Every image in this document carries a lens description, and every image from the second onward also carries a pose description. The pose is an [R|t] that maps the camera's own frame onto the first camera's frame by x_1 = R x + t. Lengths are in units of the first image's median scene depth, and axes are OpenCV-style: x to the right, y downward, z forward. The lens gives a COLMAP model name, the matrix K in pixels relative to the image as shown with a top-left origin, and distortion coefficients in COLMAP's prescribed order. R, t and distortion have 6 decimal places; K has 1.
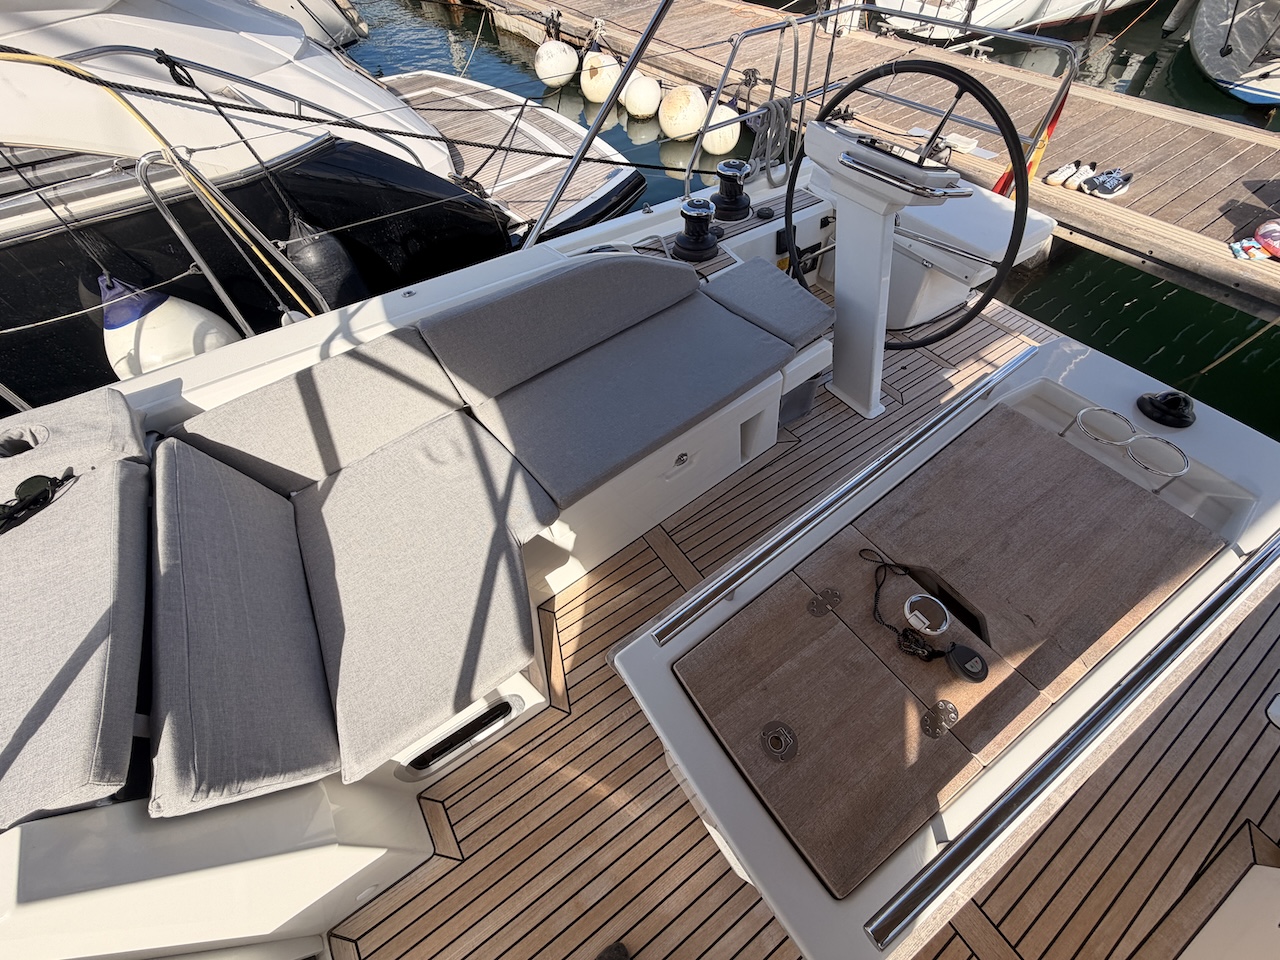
lens RADIAL K [[510.4, 0, 637.2], [0, 510.4, 479.3], [0, 0, 1]] dist [-0.000281, 0.000398]
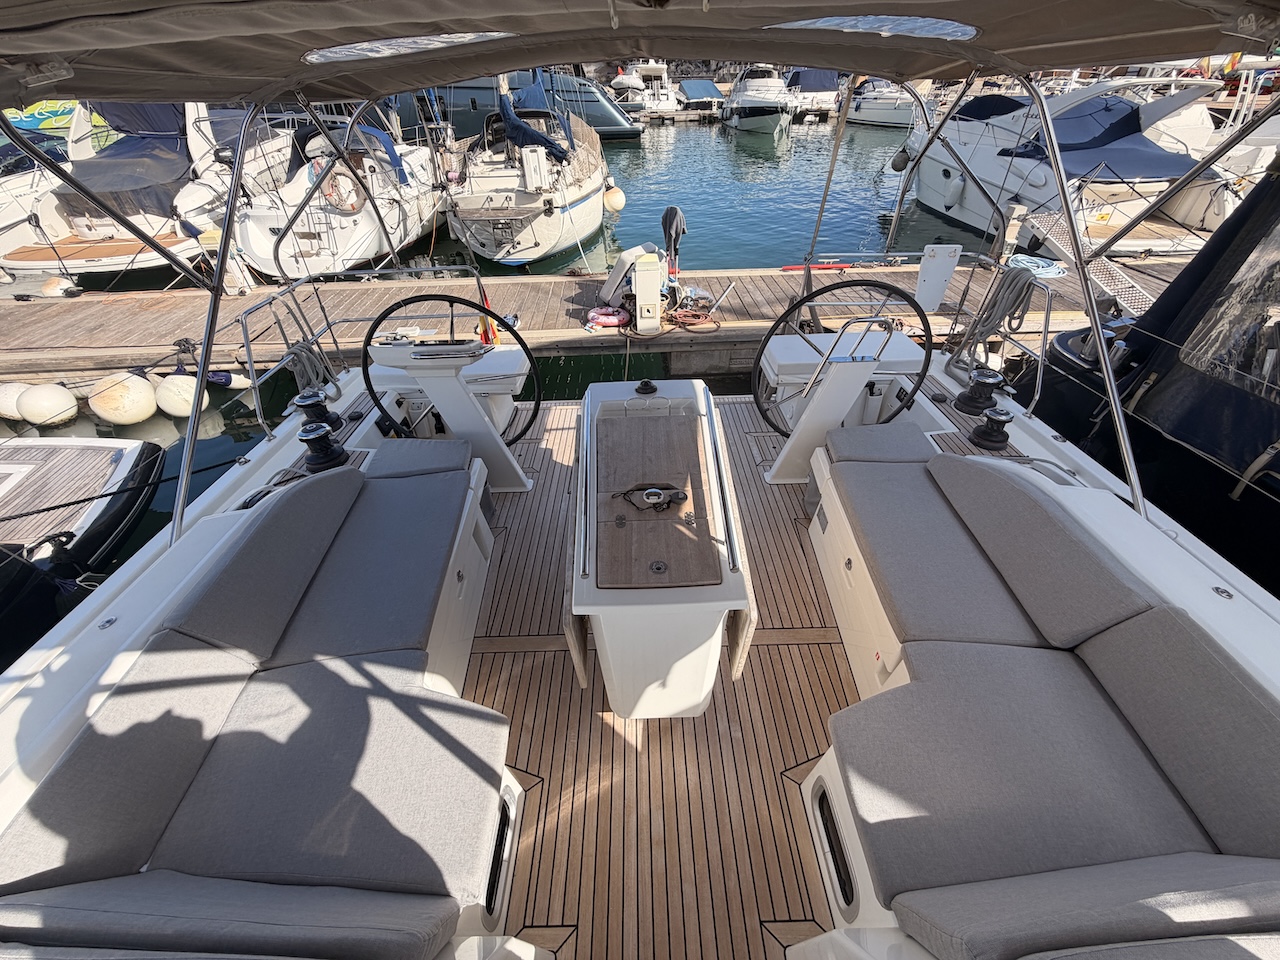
lens RADIAL K [[510.4, 0, 640.4], [0, 510.4, 481.5], [0, 0, 1]] dist [-0.000281, 0.000398]
pose [[0.547765, -0.495068, 0.674435, -0.354447], [0.675355, 0.737457, -0.007183, 0.087360], [-0.493811, 0.459418, 0.738300, -0.225325]]
